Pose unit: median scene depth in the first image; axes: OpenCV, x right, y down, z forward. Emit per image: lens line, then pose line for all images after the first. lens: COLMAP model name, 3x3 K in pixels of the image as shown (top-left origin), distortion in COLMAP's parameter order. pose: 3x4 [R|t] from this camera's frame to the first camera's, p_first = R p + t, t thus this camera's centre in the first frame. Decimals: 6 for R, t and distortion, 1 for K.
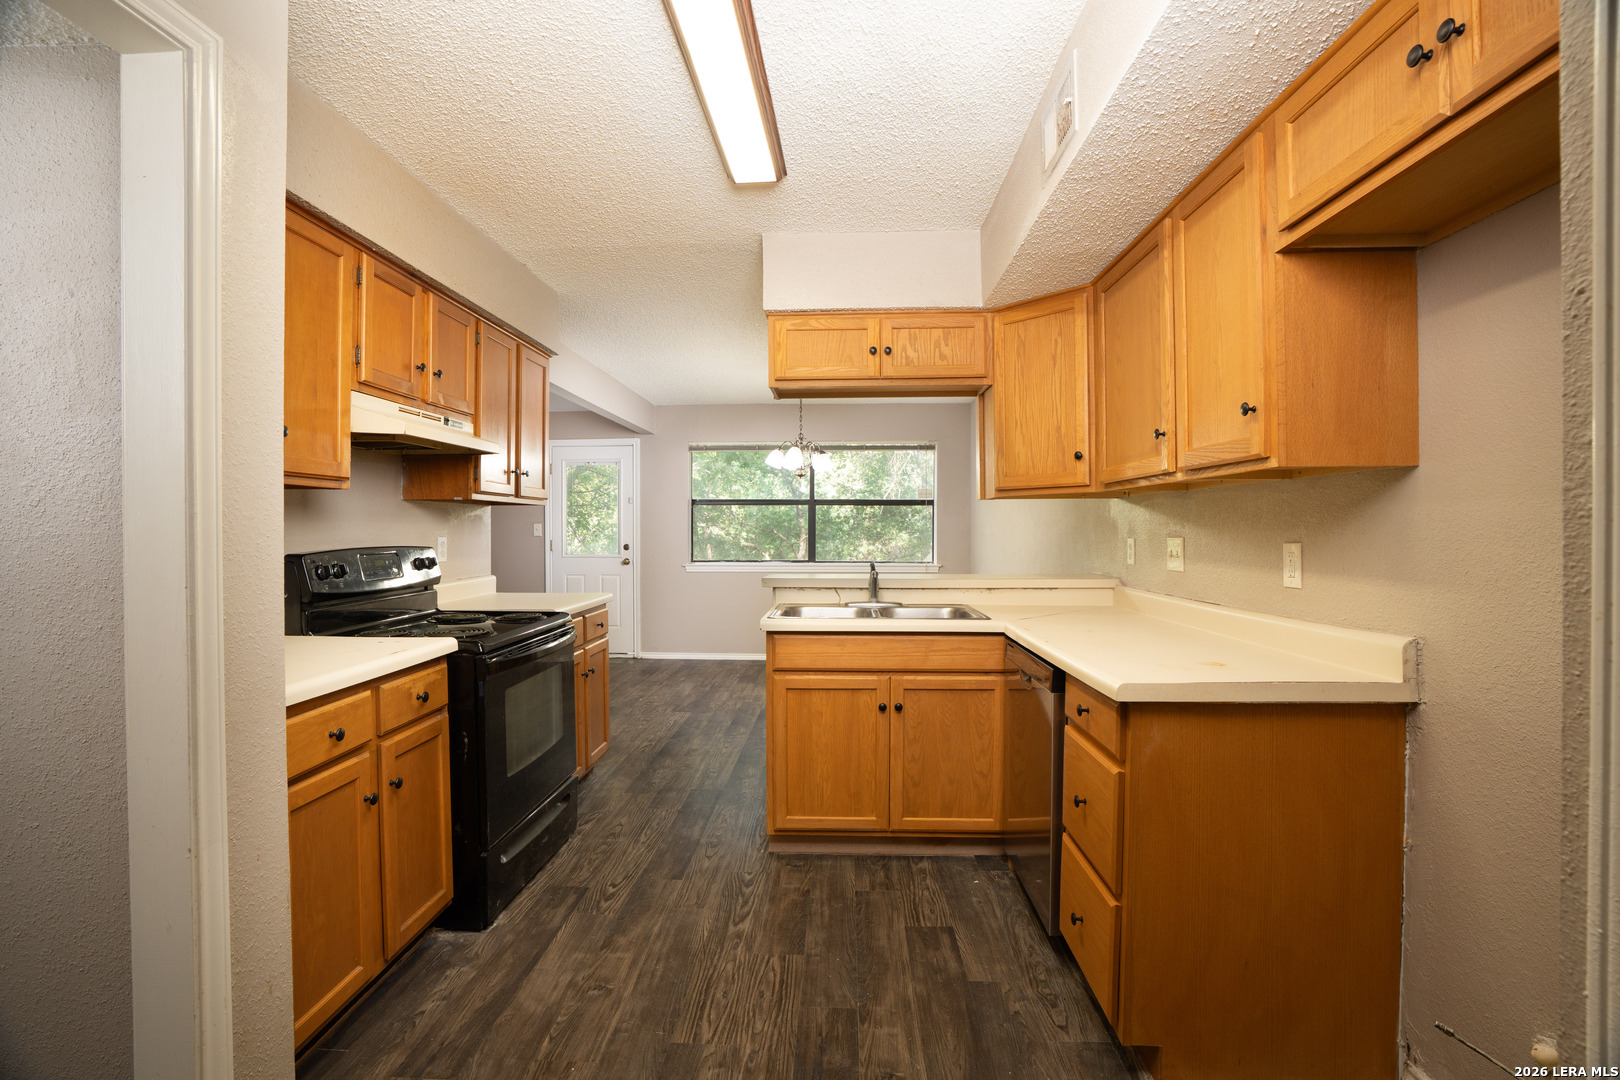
lens RADIAL K [[743.9, 0, 810.6], [0, 743.9, 535.0], [0, 0, 1]] dist [-0.010797, 0.002611]
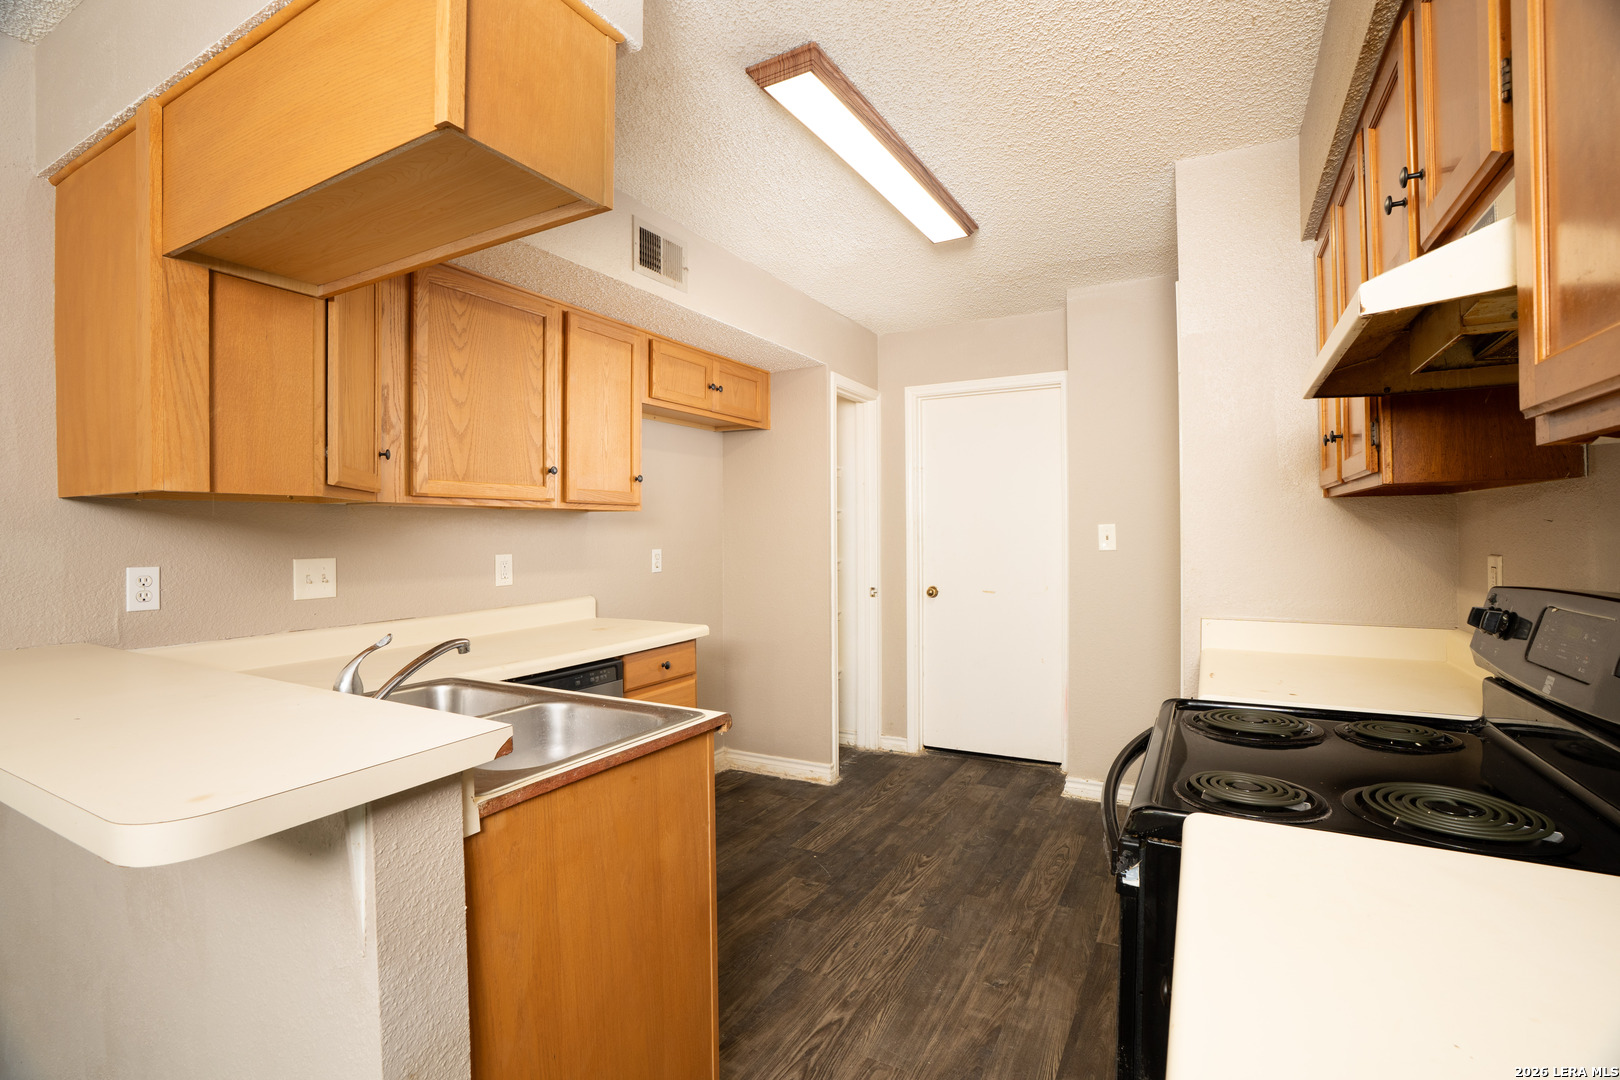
lens RADIAL K [[743.9, 0, 803.1], [0, 743.9, 525.2], [0, 0, 1]] dist [-0.010797, 0.002611]
pose [[-0.890788, 0.011986, 0.454262, -0.462683], [0.012805, 0.999917, -0.001273, -0.031420], [-0.454240, 0.004682, -0.890867, 1.814576]]
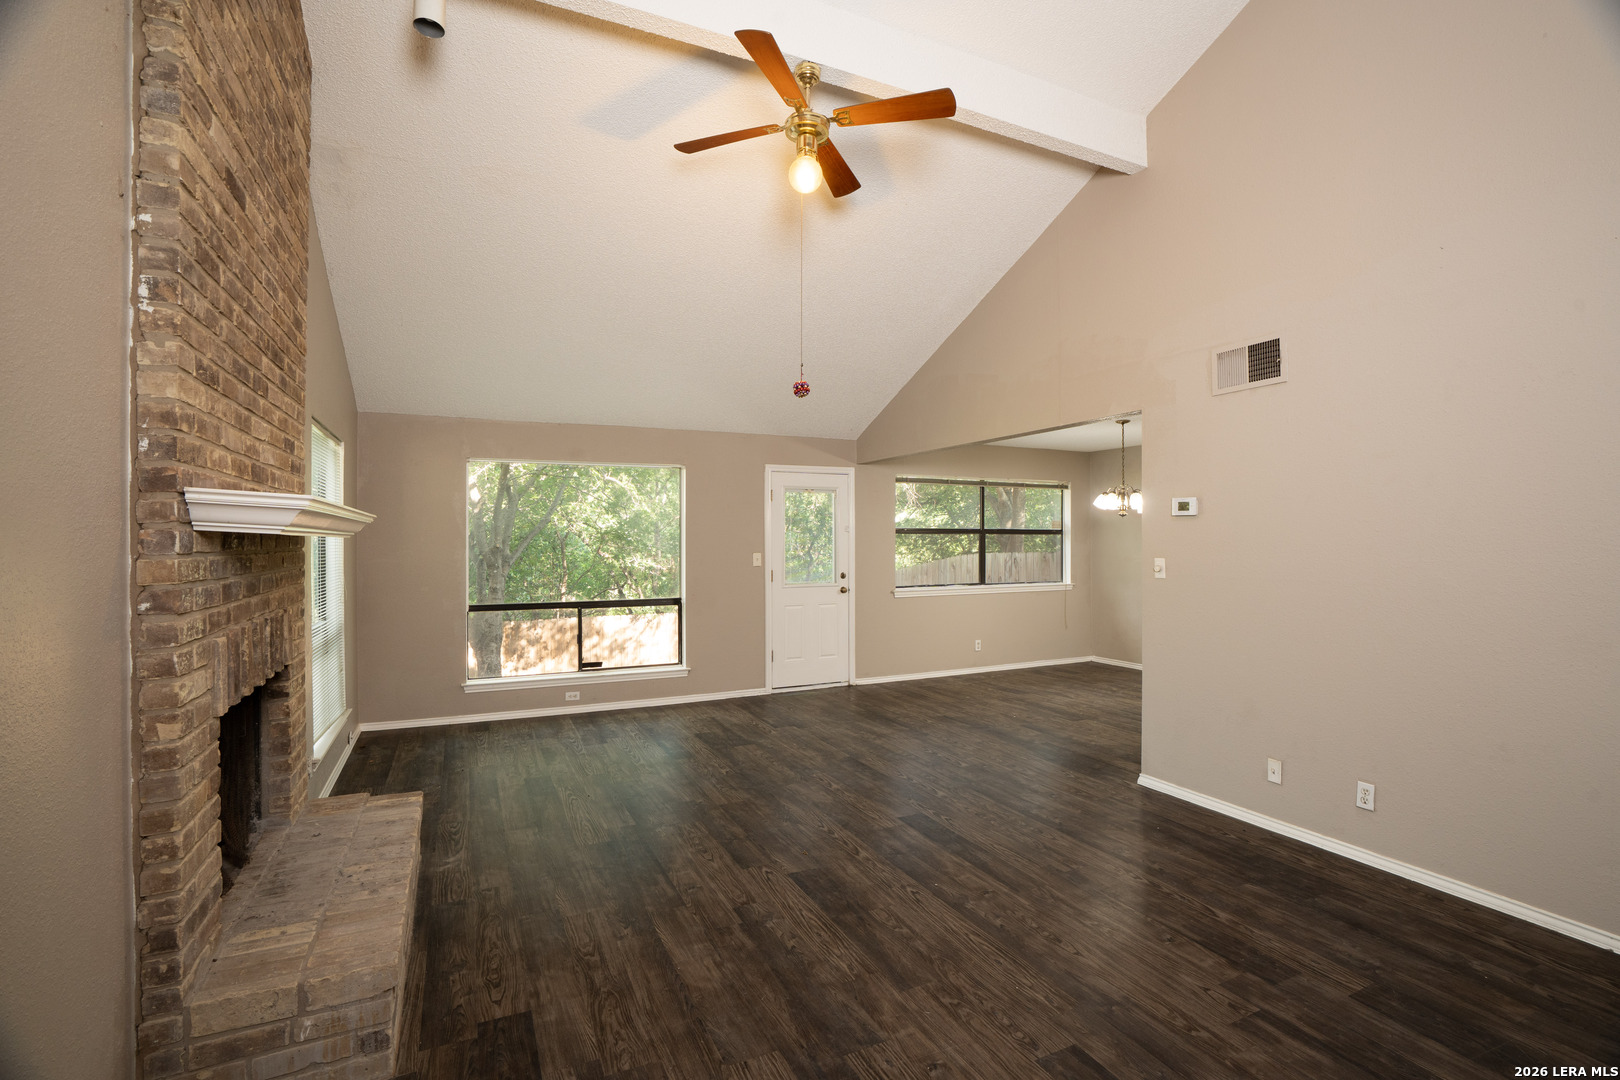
lens RADIAL K [[743.9, 0, 817.6], [0, 743.9, 534.6], [0, 0, 1]] dist [-0.010797, 0.002611]
pose [[0.878722, 0.002465, 0.477328, -2.431878], [0.003325, 0.999931, -0.011285, -0.089007], [-0.477323, 0.011503, 0.878653, 0.425154]]
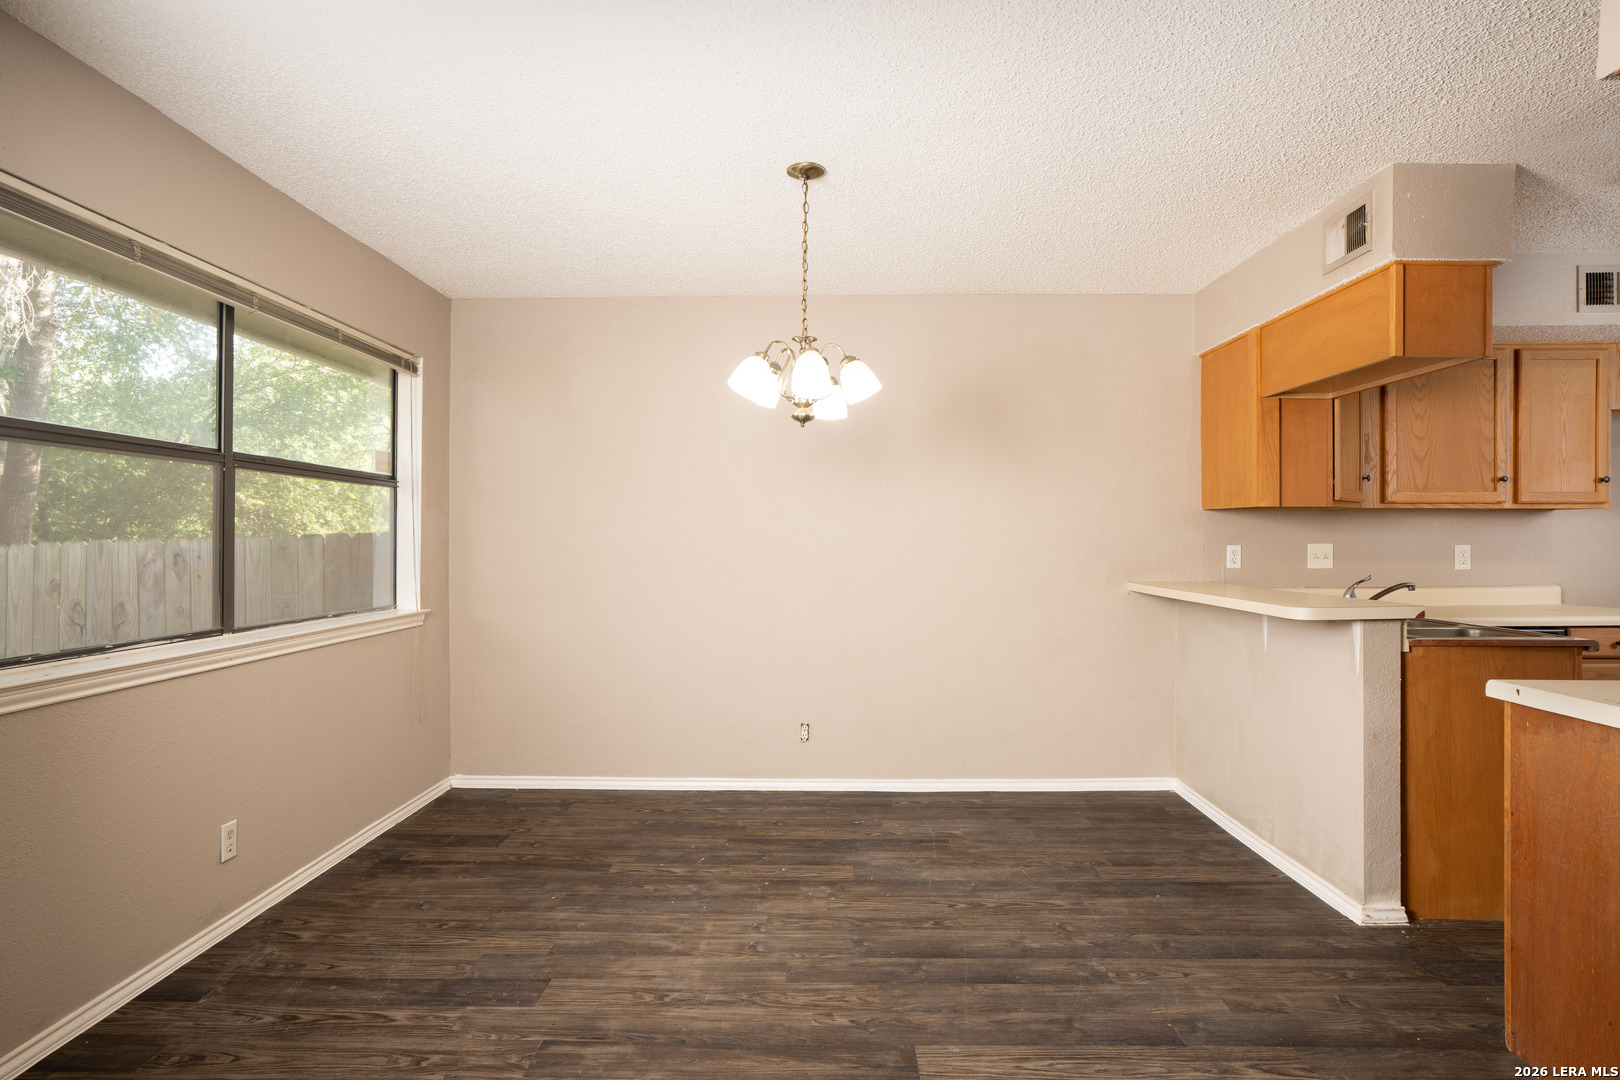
lens RADIAL K [[875.3, 0, 810.2], [0, 875.3, 533.6], [0, 0, 1]] dist [-0.003733, 0.001790]
pose [[-0.020912, 0.003998, 0.999773, -1.313651], [0.007888, 0.999962, -0.003834, -0.018633], [-0.999750, 0.007806, -0.020942, 2.384247]]
